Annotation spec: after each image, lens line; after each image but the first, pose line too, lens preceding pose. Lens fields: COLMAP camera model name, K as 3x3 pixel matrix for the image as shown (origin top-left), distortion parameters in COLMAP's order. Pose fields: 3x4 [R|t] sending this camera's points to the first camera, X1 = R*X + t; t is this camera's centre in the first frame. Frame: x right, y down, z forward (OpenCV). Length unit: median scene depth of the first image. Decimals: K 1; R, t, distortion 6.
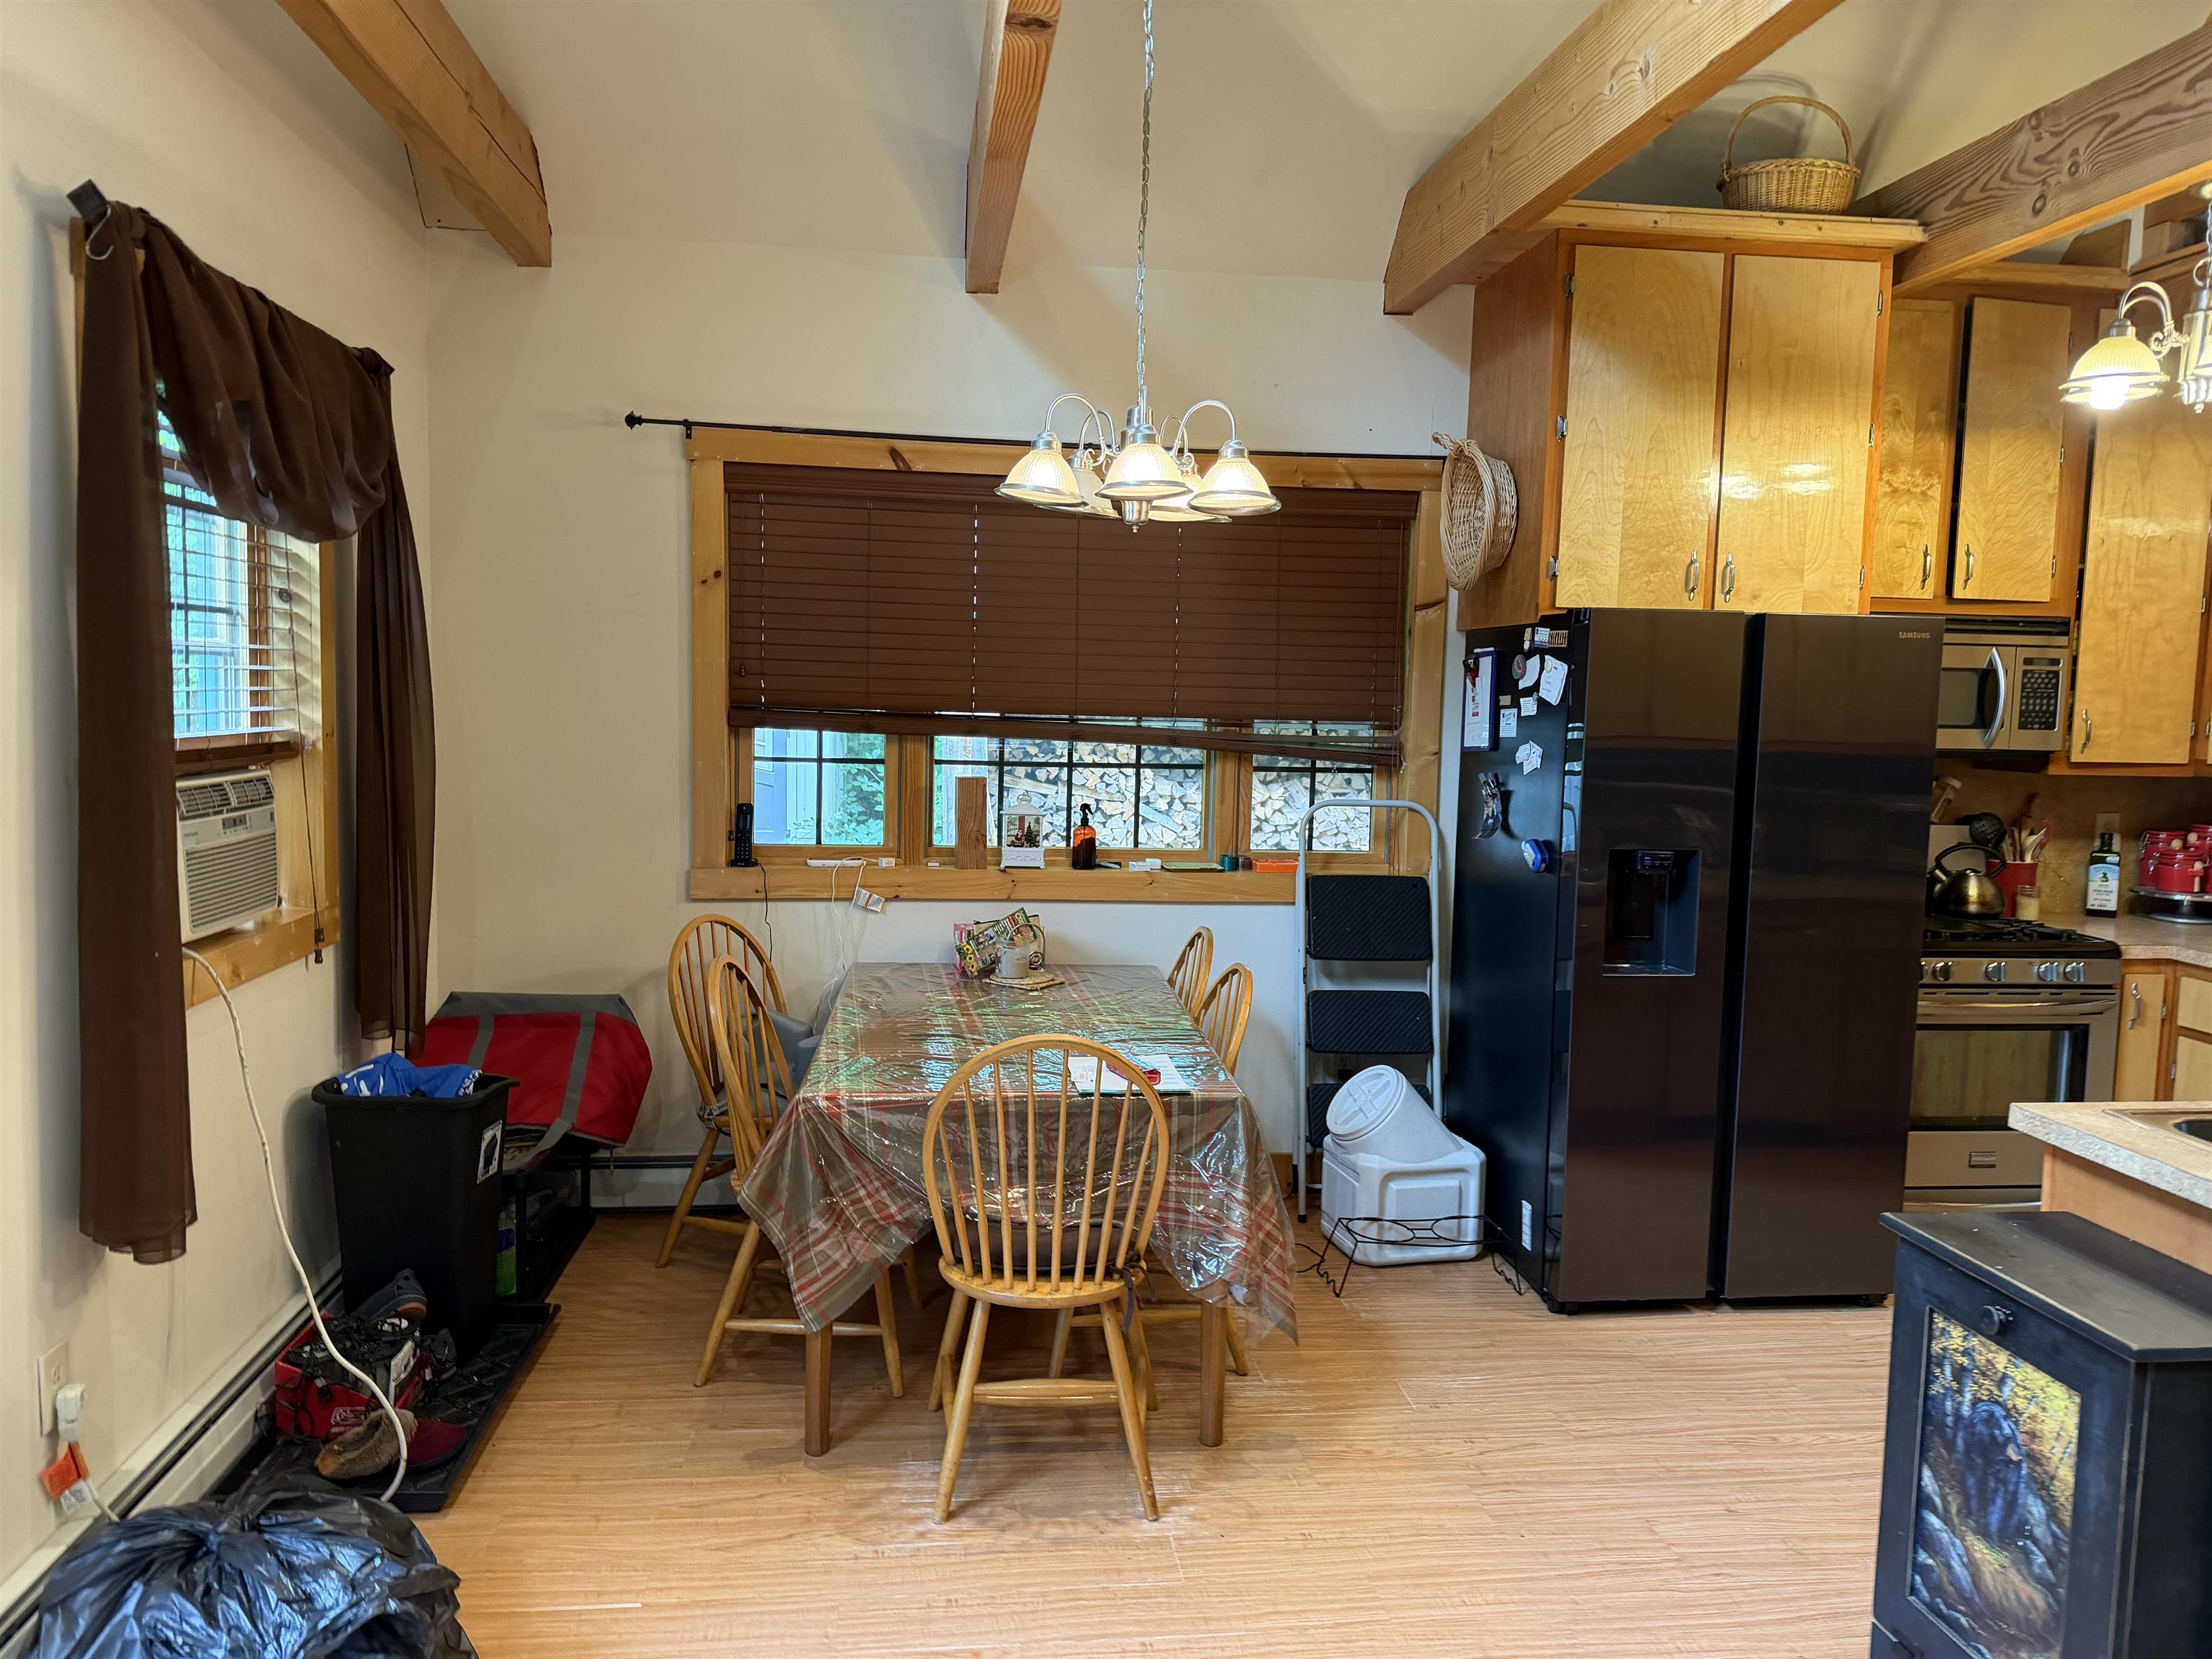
lens RADIAL K [[1563.1, 0, 1101.7], [0, 1563.1, 835.7], [0, 0, 1]] dist [0.067986, -0.082516]
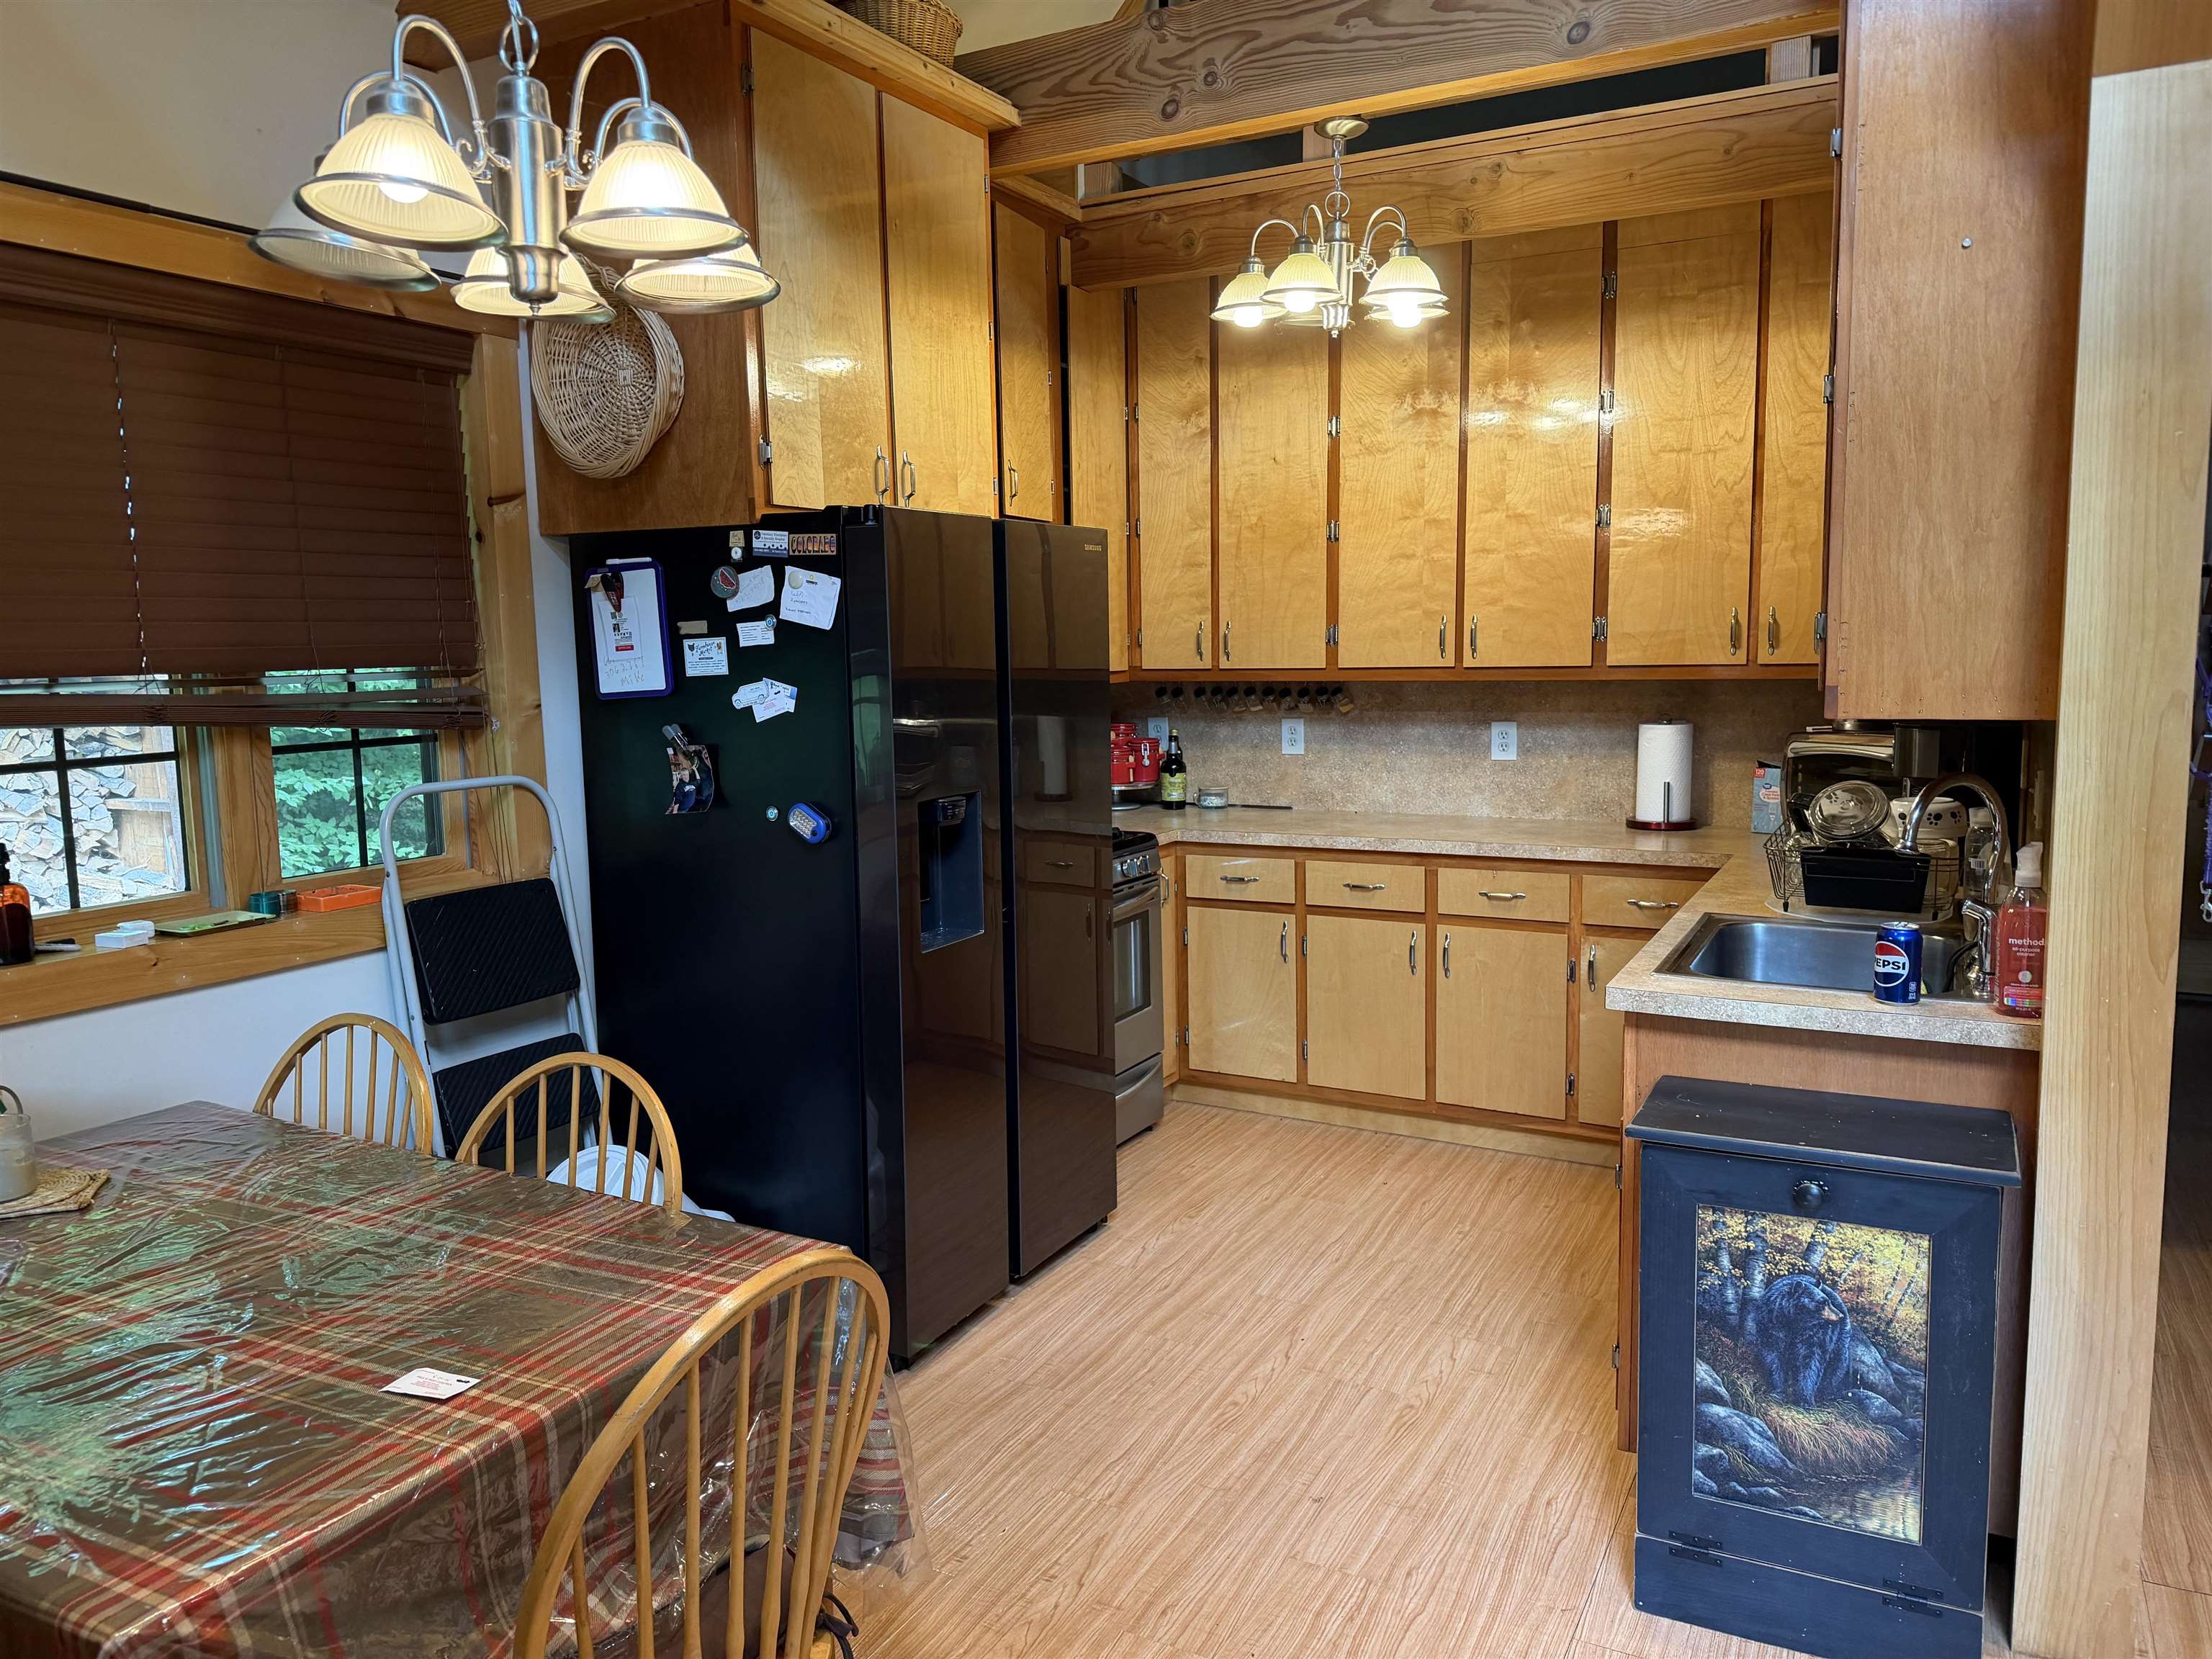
lens RADIAL K [[1567.4, 0, 1100.1], [0, 1567.4, 825.4], [0, 0, 1]] dist [0.111411, -0.167729]
pose [[0.573232, -0.132832, 0.808555, -0.296435], [0.107816, 0.990421, 0.086272, -0.040925], [-0.812269, 0.037721, 0.582062, 0.452959]]
